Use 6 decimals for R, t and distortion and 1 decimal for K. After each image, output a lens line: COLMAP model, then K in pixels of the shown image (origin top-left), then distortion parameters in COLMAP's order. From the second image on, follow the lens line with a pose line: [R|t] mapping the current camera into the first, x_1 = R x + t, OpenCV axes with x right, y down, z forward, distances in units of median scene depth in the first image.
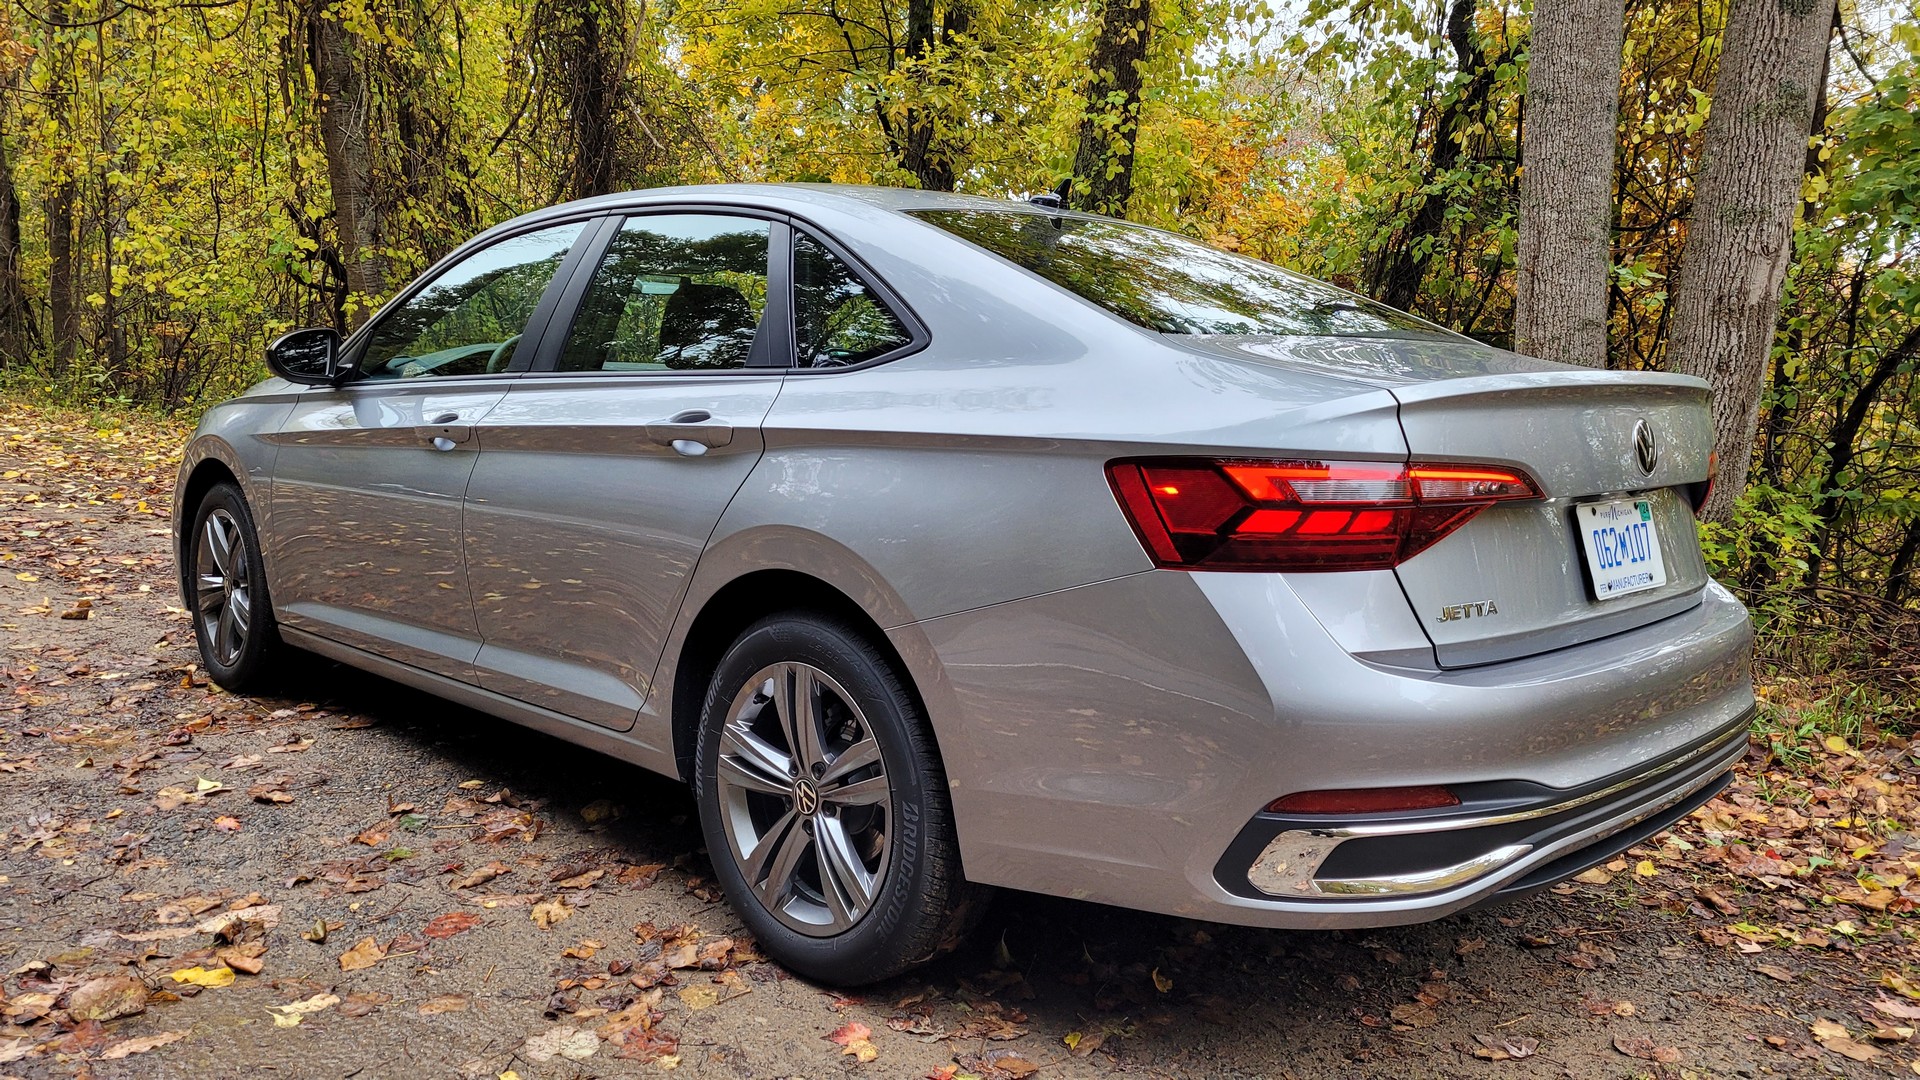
lens RADIAL K [[1429.7, 0, 960.0], [0, 1429.7, 540.0], [0, 0, 1]] dist [0.024431, -0.000457]
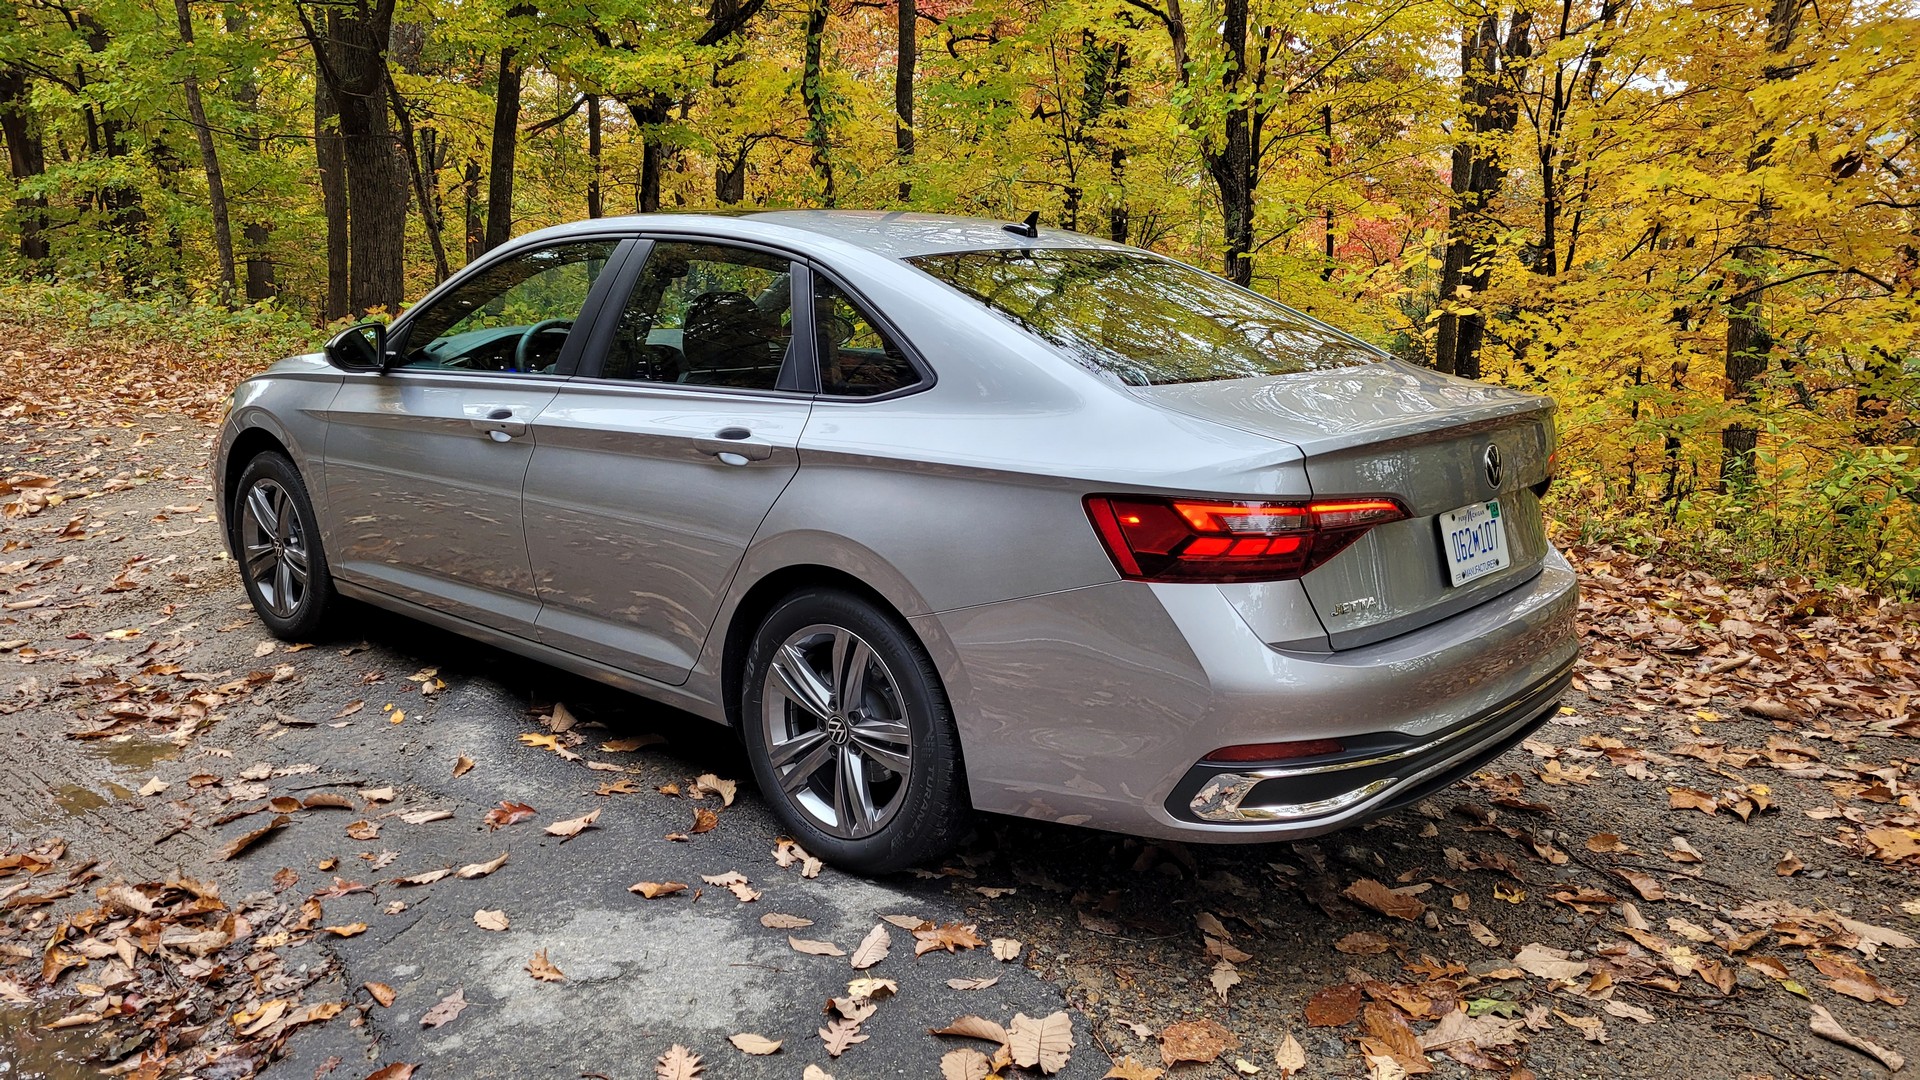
lens RADIAL K [[1429.7, 0, 960.0], [0, 1429.7, 540.0], [0, 0, 1]] dist [0.024431, -0.000457]
pose [[0.998489, -0.015462, 0.052735, -0.070402], [0.010702, 0.995939, 0.089387, -0.117405], [-0.053903, -0.088687, 0.994600, -0.259372]]
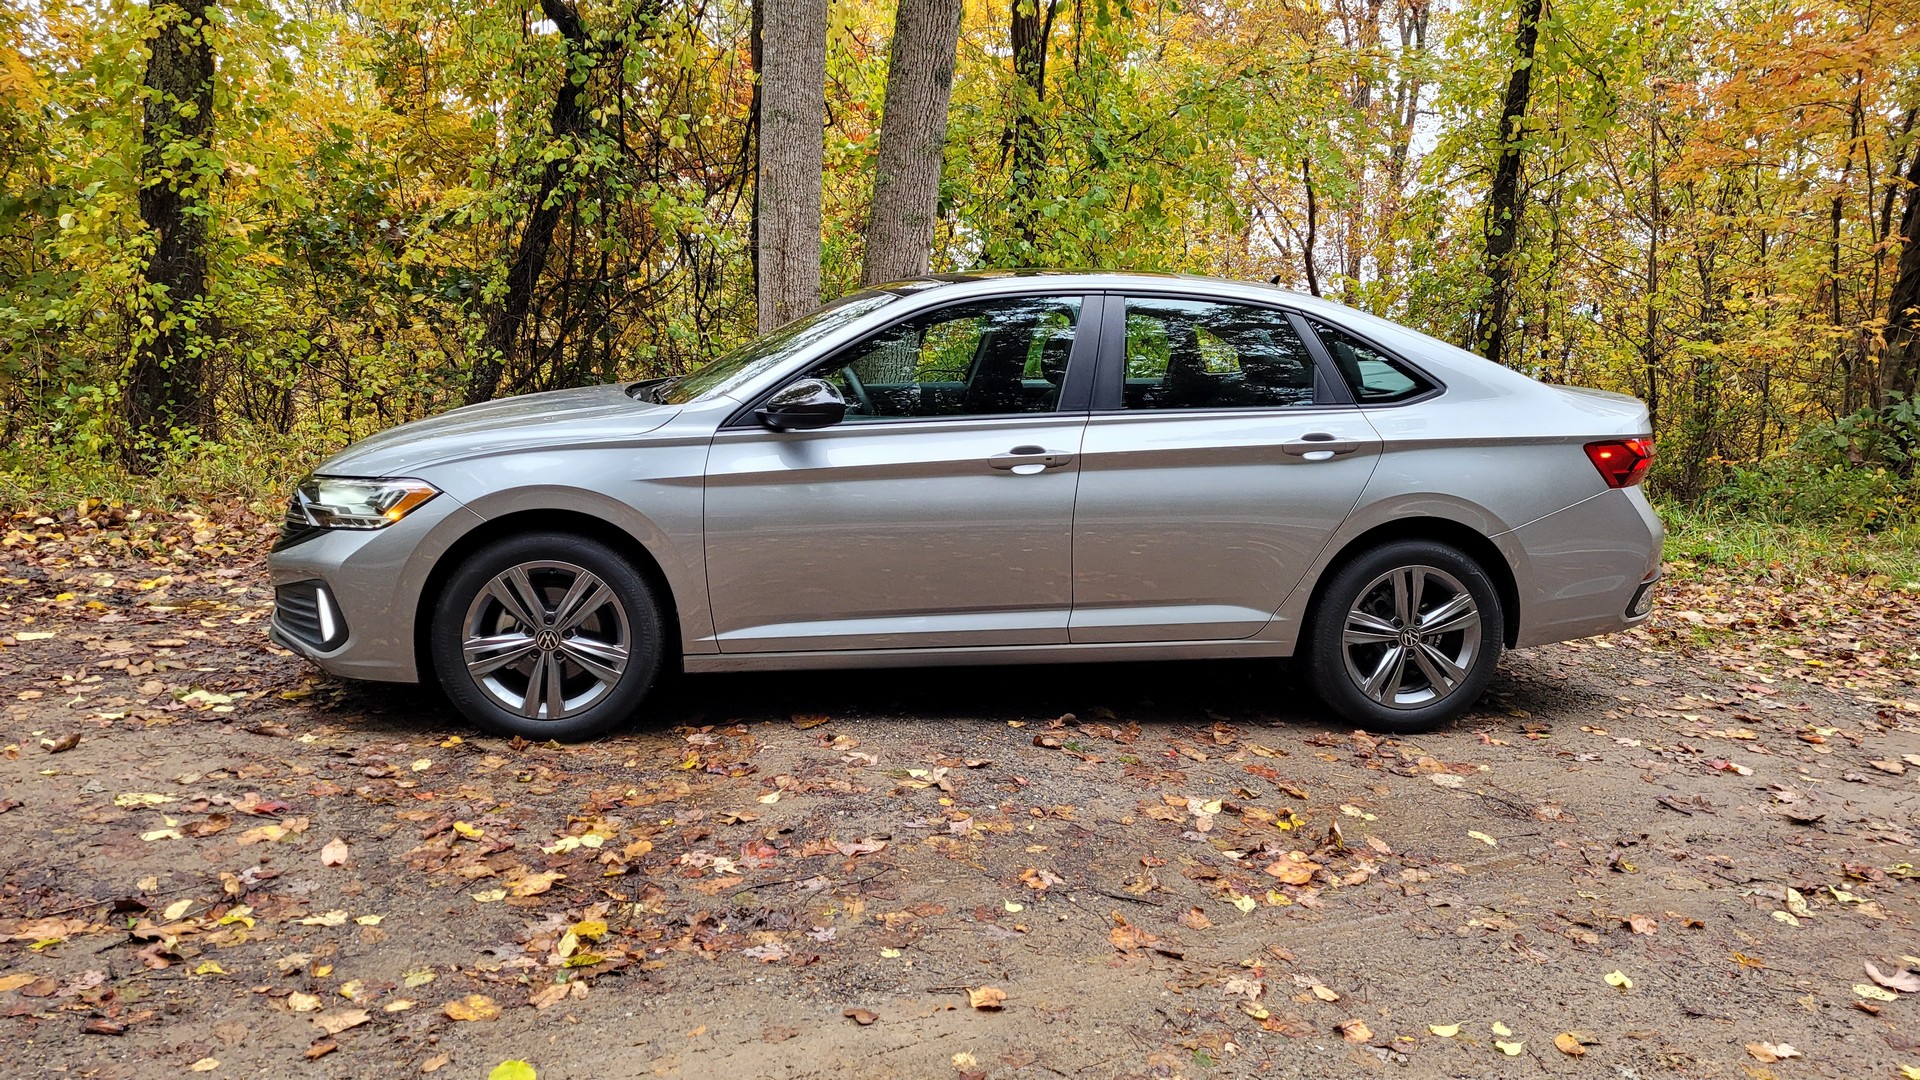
lens RADIAL K [[1429.7, 0, 960.0], [0, 1429.7, 540.0], [0, 0, 1]] dist [0.024431, -0.000457]
pose [[0.602684, -0.151243, 0.783516, -2.026829], [0.086174, 0.988468, 0.124520, -0.242033], [-0.793313, -0.007527, 0.608767, 0.353496]]
